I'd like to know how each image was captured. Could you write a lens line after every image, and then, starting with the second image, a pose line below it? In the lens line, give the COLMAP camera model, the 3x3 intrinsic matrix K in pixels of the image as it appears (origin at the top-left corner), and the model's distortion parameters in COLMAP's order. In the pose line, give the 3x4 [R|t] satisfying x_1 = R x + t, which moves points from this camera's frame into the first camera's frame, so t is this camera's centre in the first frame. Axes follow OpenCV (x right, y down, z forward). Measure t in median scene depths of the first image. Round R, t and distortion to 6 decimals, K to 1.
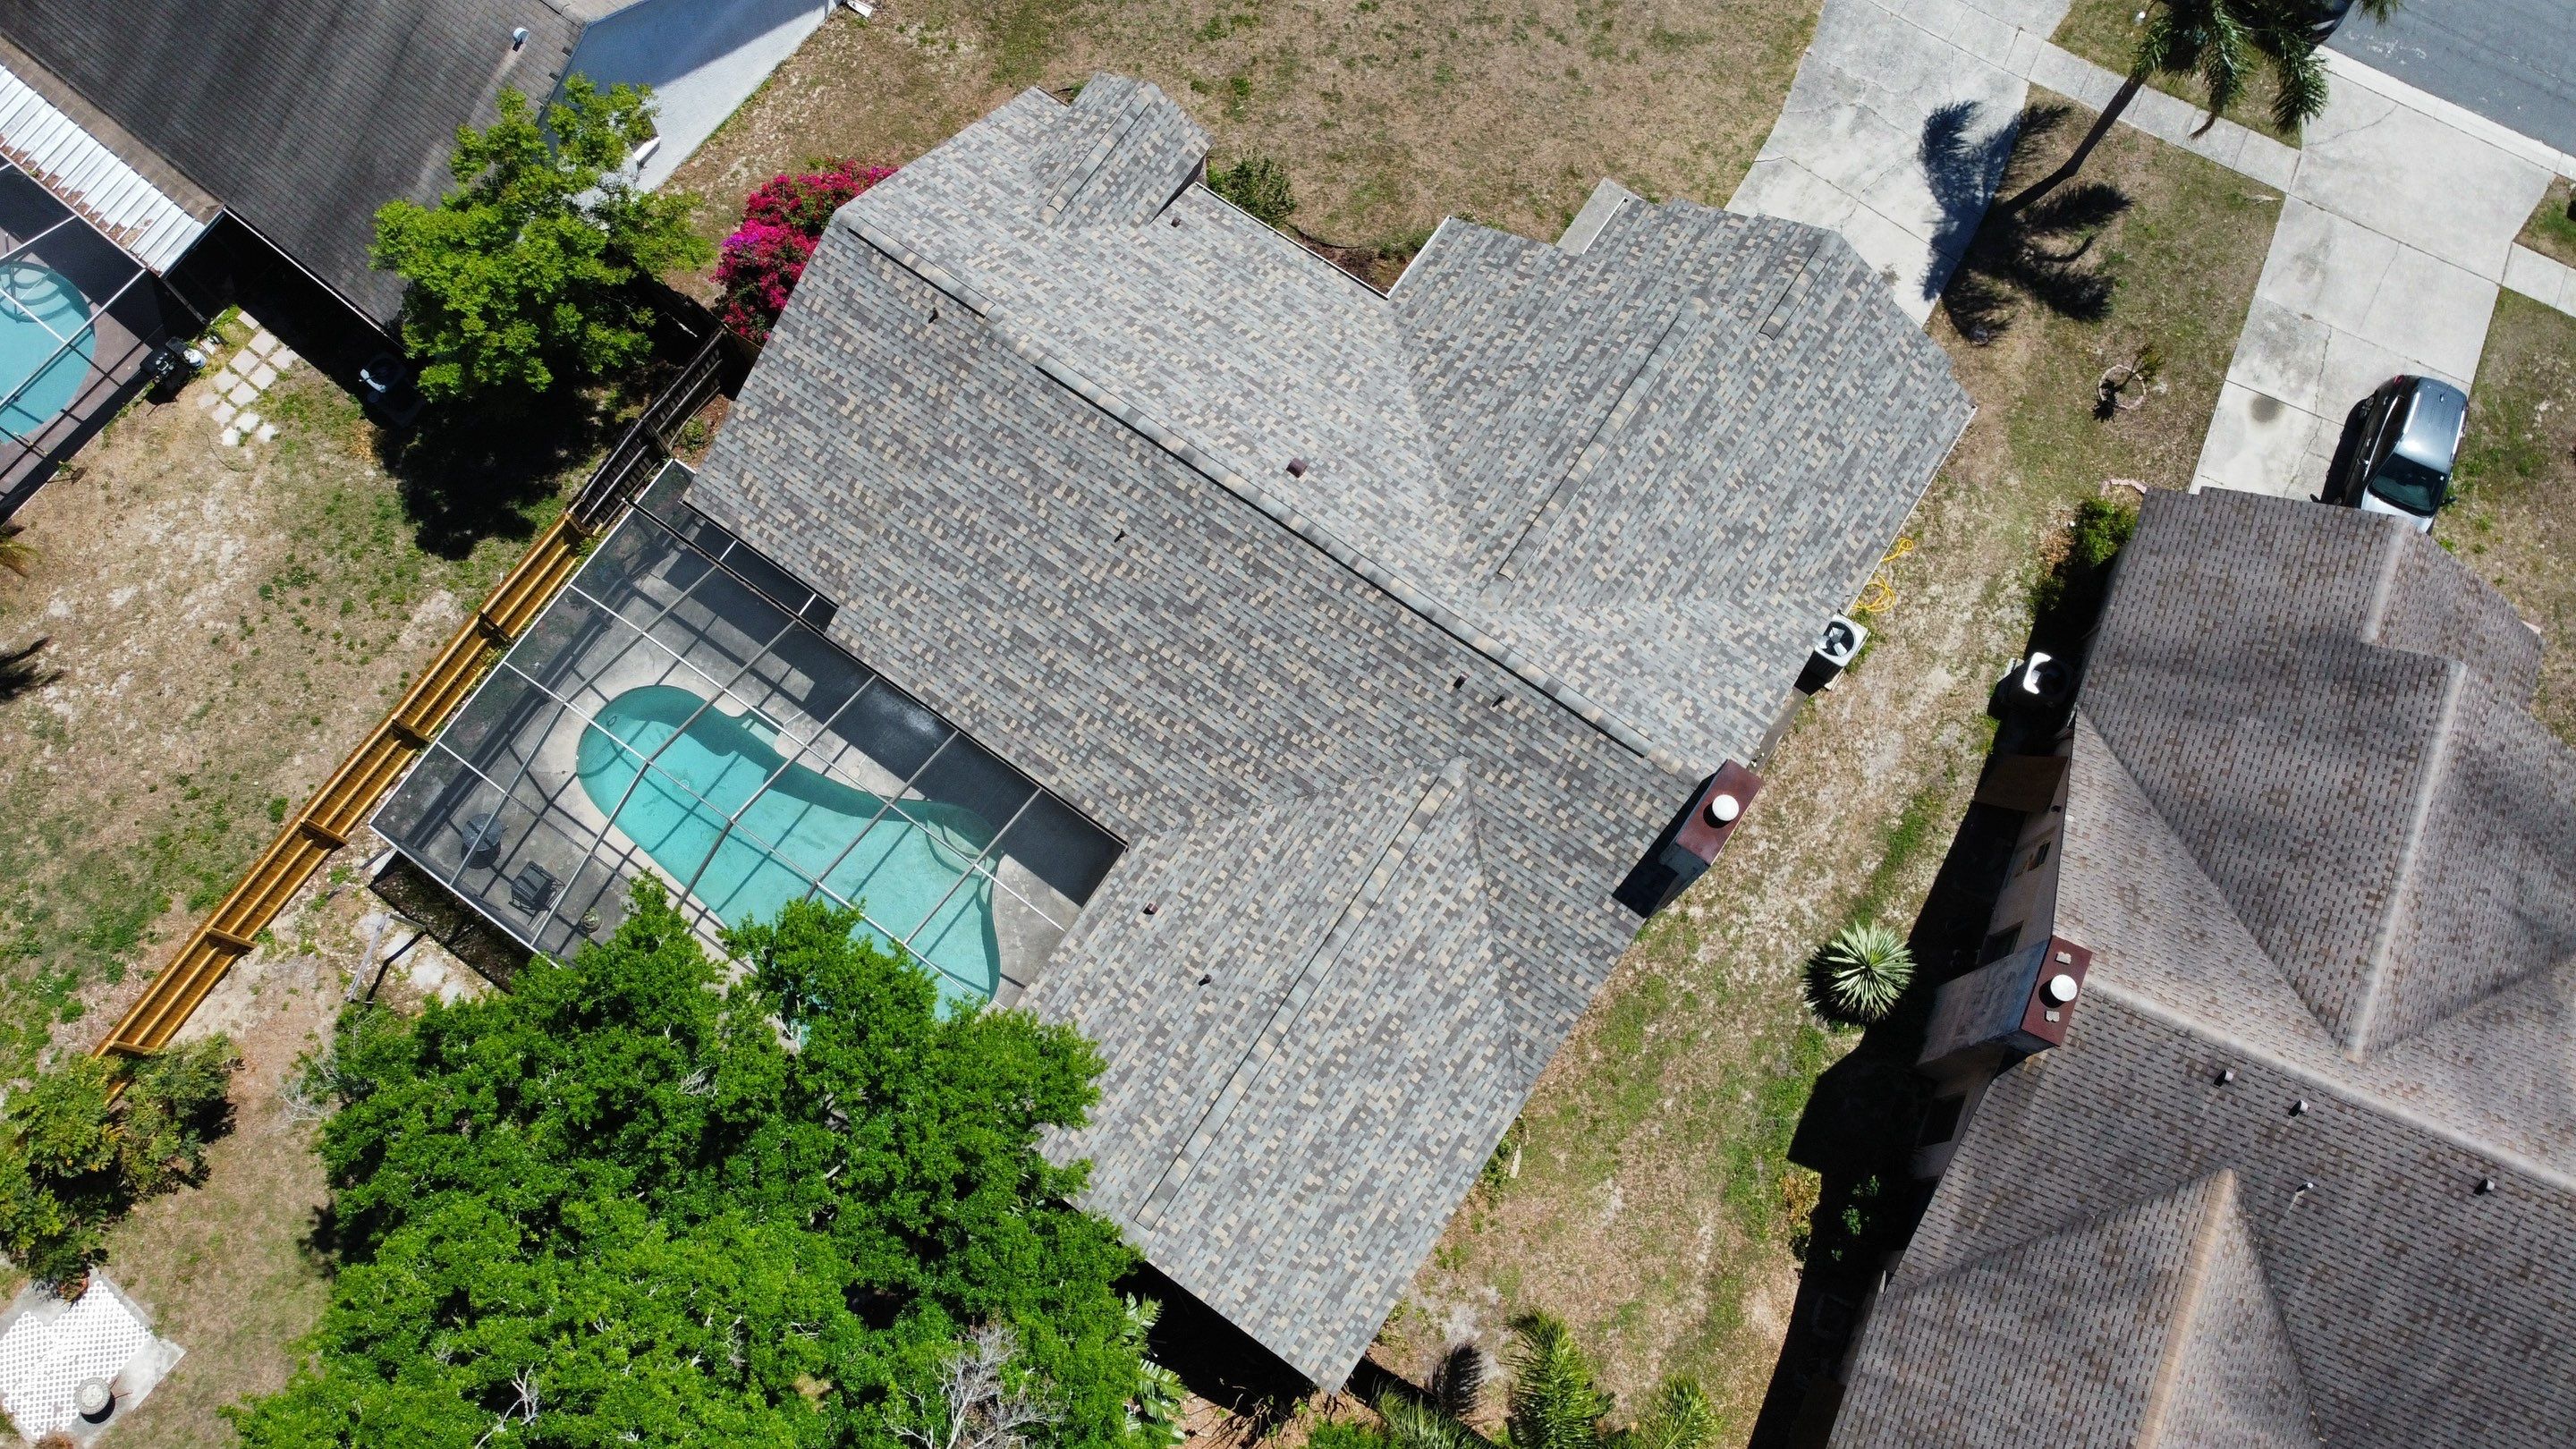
lens RADIAL K [[1964.5, 0, 1262.2], [0, 1964.5, 683.1], [0, 0, 1]] dist [0.007817, -0.023886]
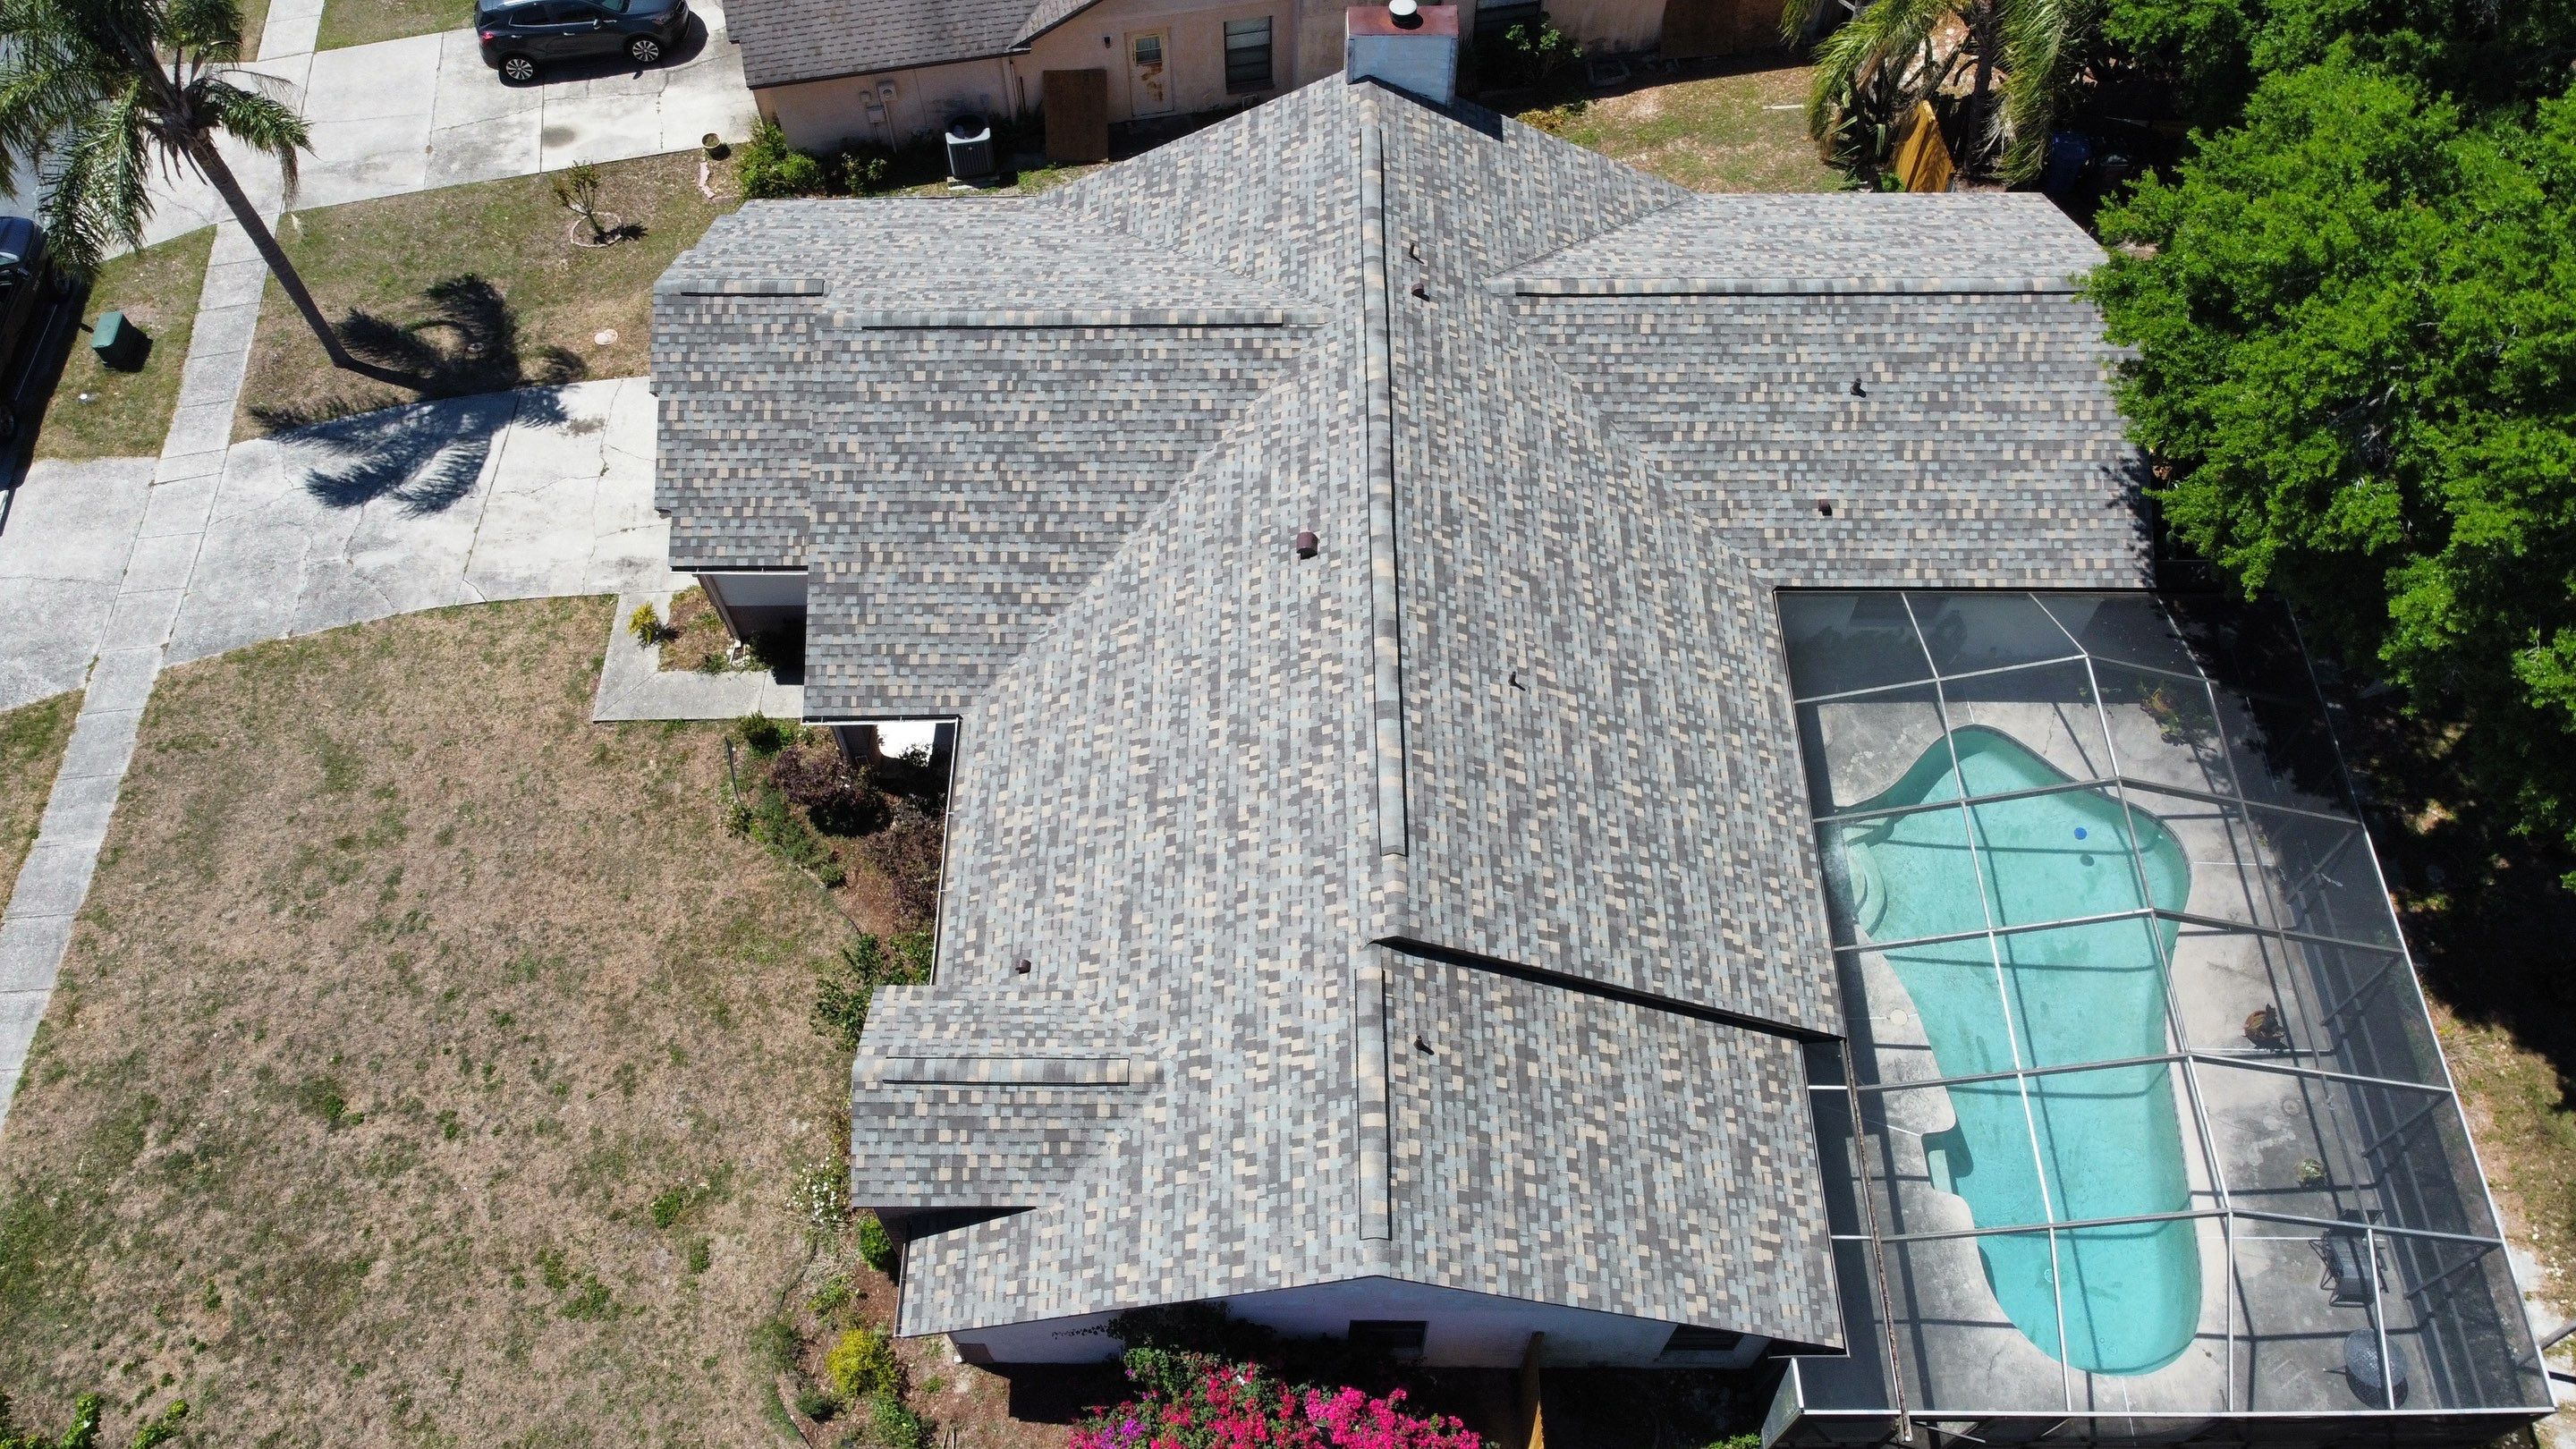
lens RADIAL K [[1964.5, 0, 1245.9], [0, 1964.5, 668.5], [0, 0, 1]] dist [0.007817, -0.023886]
pose [[-0.558357, -0.689034, 0.462028, -0.339555], [0.796953, -0.290799, 0.529435, -0.524730], [-0.230442, 0.663829, 0.711497, 0.480391]]
